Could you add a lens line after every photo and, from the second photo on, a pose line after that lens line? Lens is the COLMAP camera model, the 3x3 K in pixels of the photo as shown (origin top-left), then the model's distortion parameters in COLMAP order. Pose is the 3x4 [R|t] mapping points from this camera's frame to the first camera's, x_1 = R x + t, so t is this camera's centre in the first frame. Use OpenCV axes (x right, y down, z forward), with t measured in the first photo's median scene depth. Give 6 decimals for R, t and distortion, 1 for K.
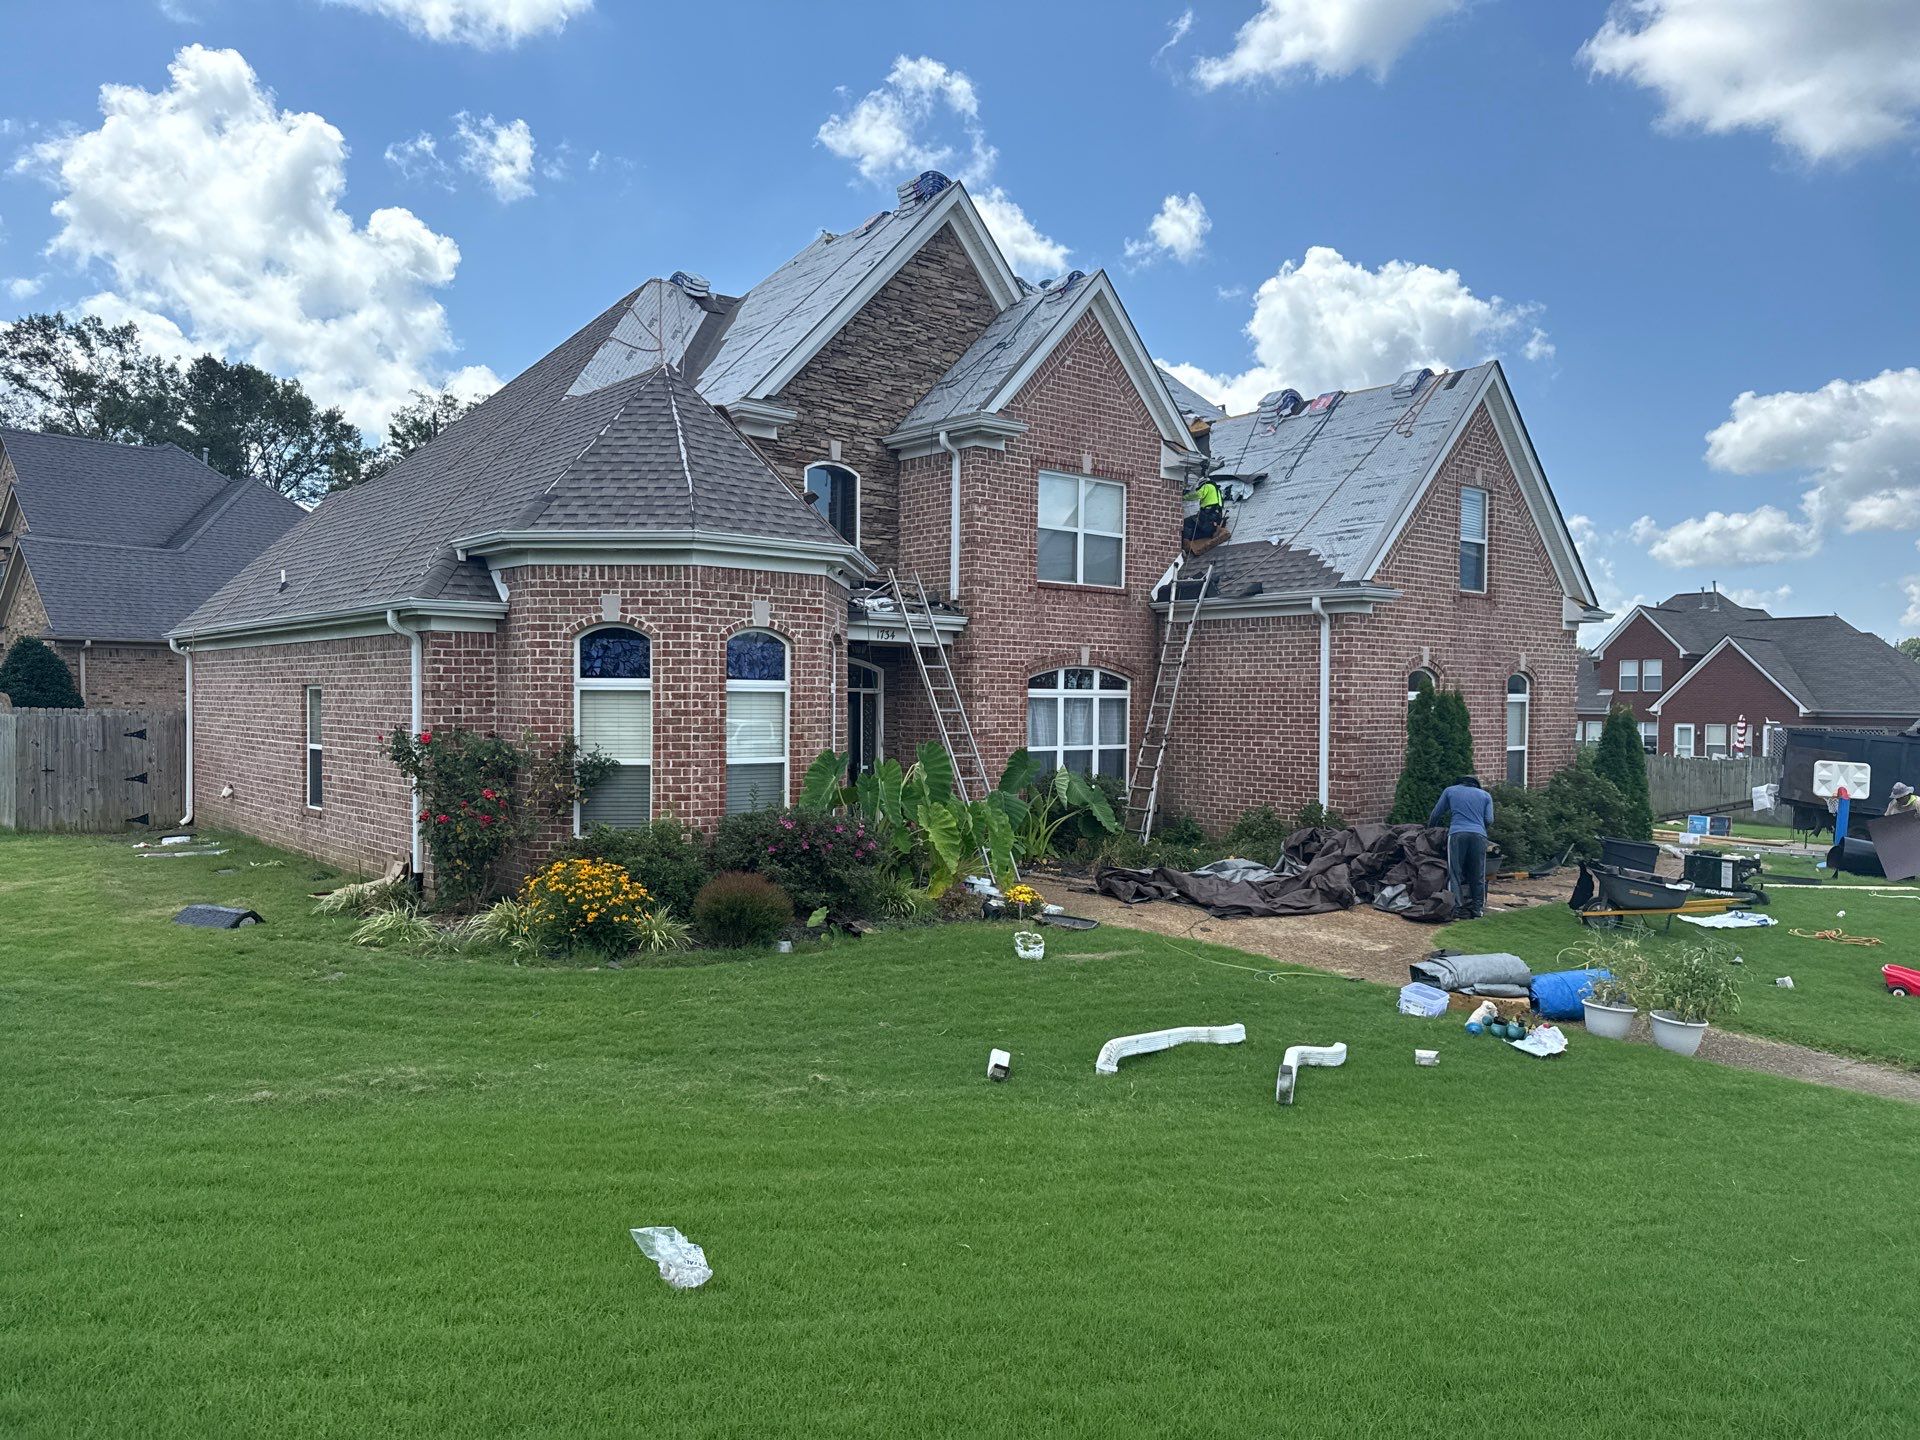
lens RADIAL K [[1331.4, 0, 955.1], [0, 1331.4, 739.0], [0, 0, 1]] dist [0.094009, -0.054698]
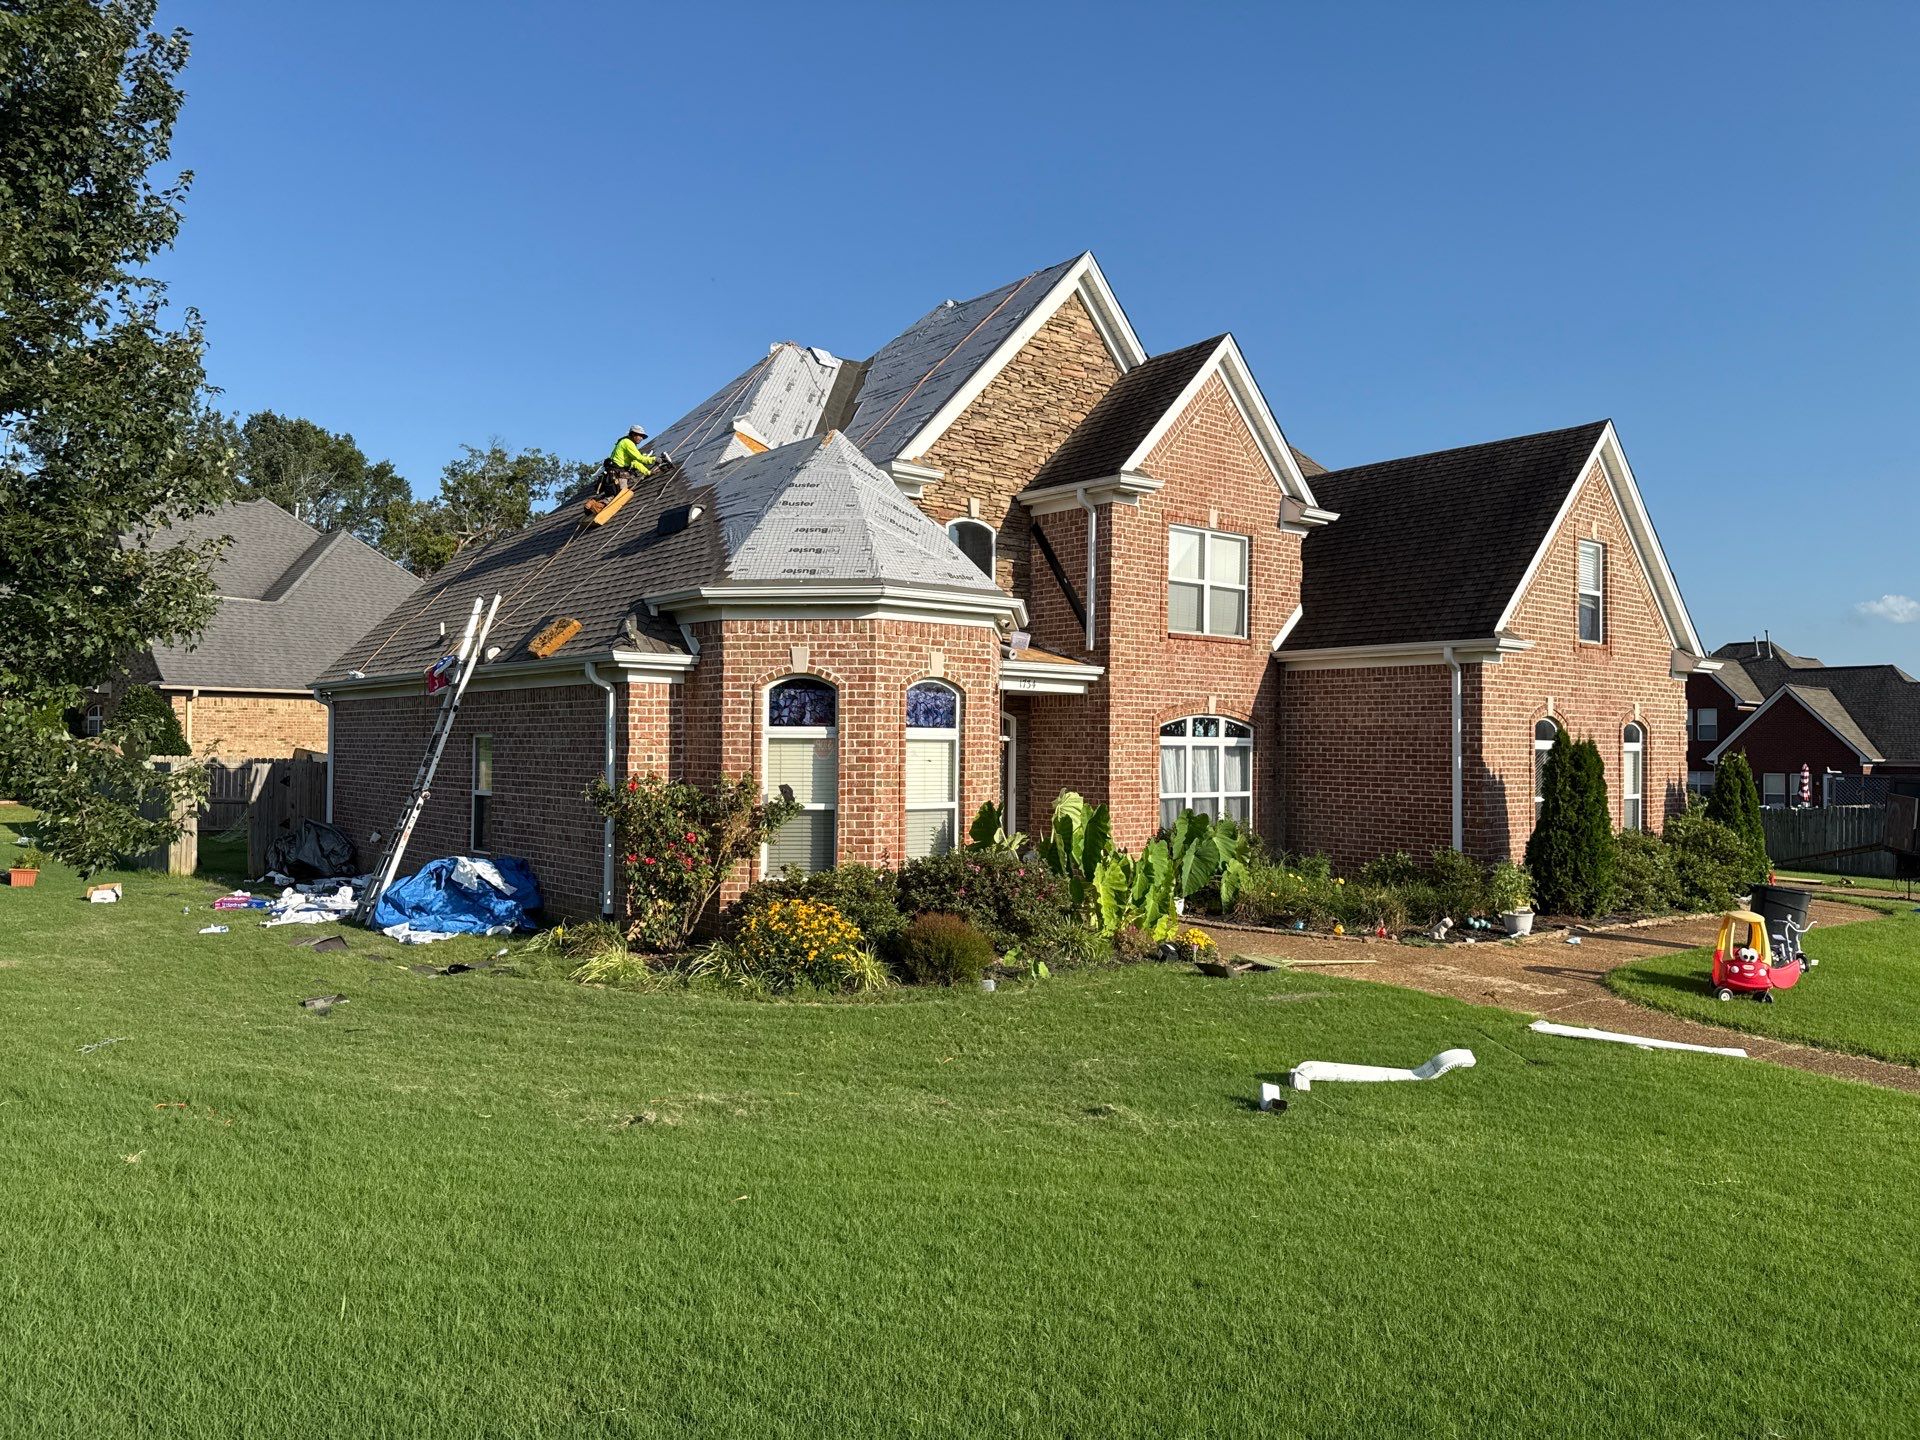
lens RADIAL K [[1331.4, 0, 956.1], [0, 1331.4, 730.9], [0, 0, 1]] dist [0.094009, -0.054698]
pose [[0.999873, 0.000958, -0.015930, -0.085585], [-0.001614, 0.999149, -0.041225, 0.000453], [0.015877, 0.041246, 0.999023, -0.027538]]
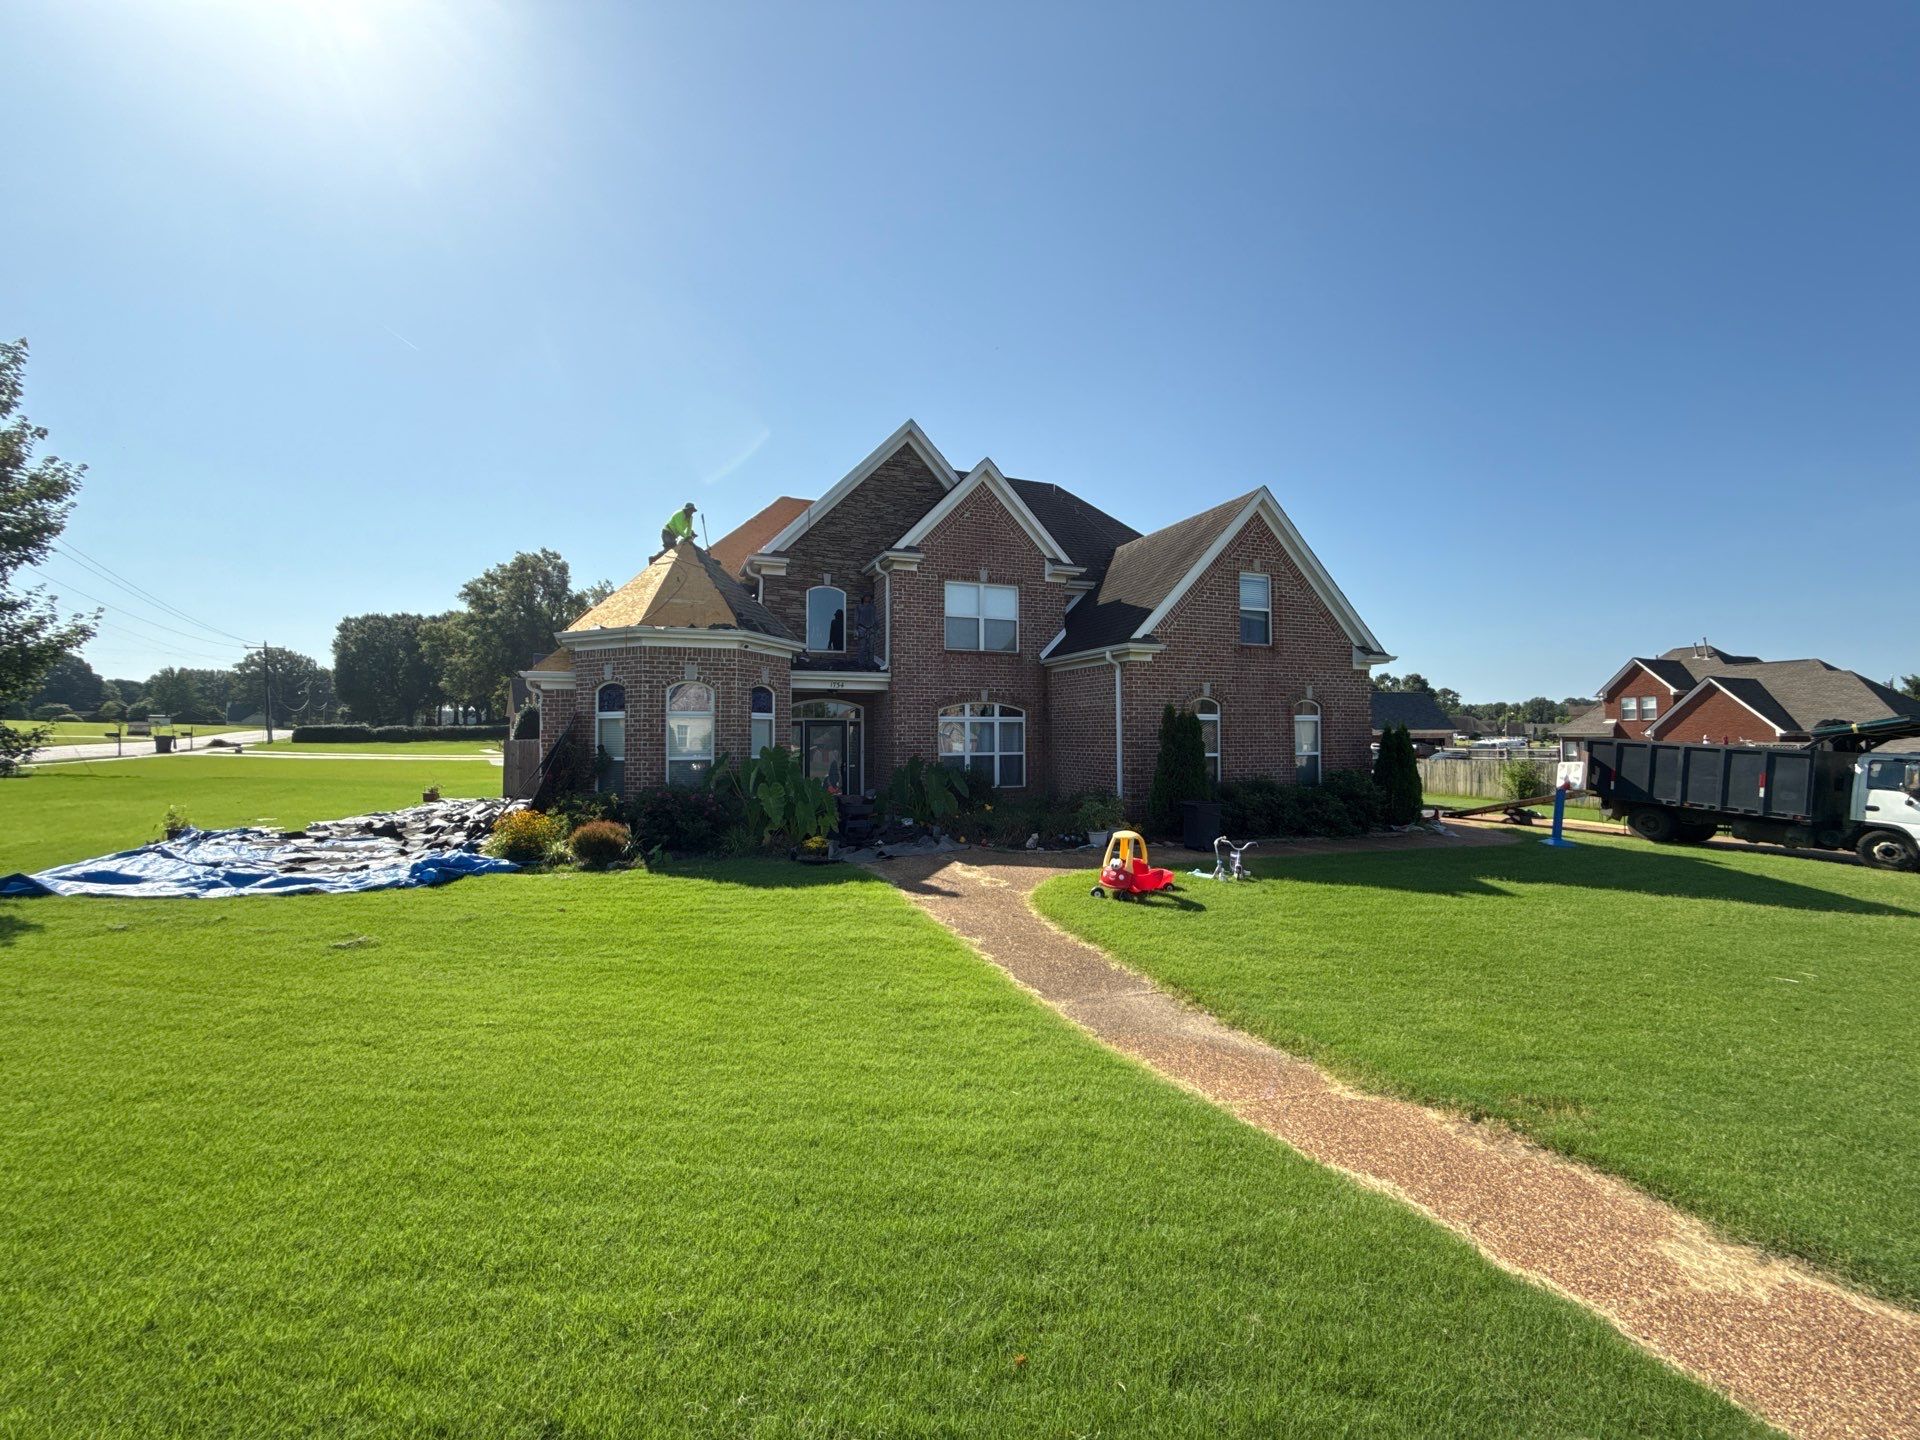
lens RADIAL K [[763.6, 0, 958.6], [0, 763.6, 718.6], [0, 0, 1]] dist [0.000341, 0.000095]
pose [[0.945044, -0.019465, -0.326365, 0.377074], [0.001998, 0.998551, -0.053770, 0.014312], [0.326938, 0.050162, 0.943713, 0.141254]]
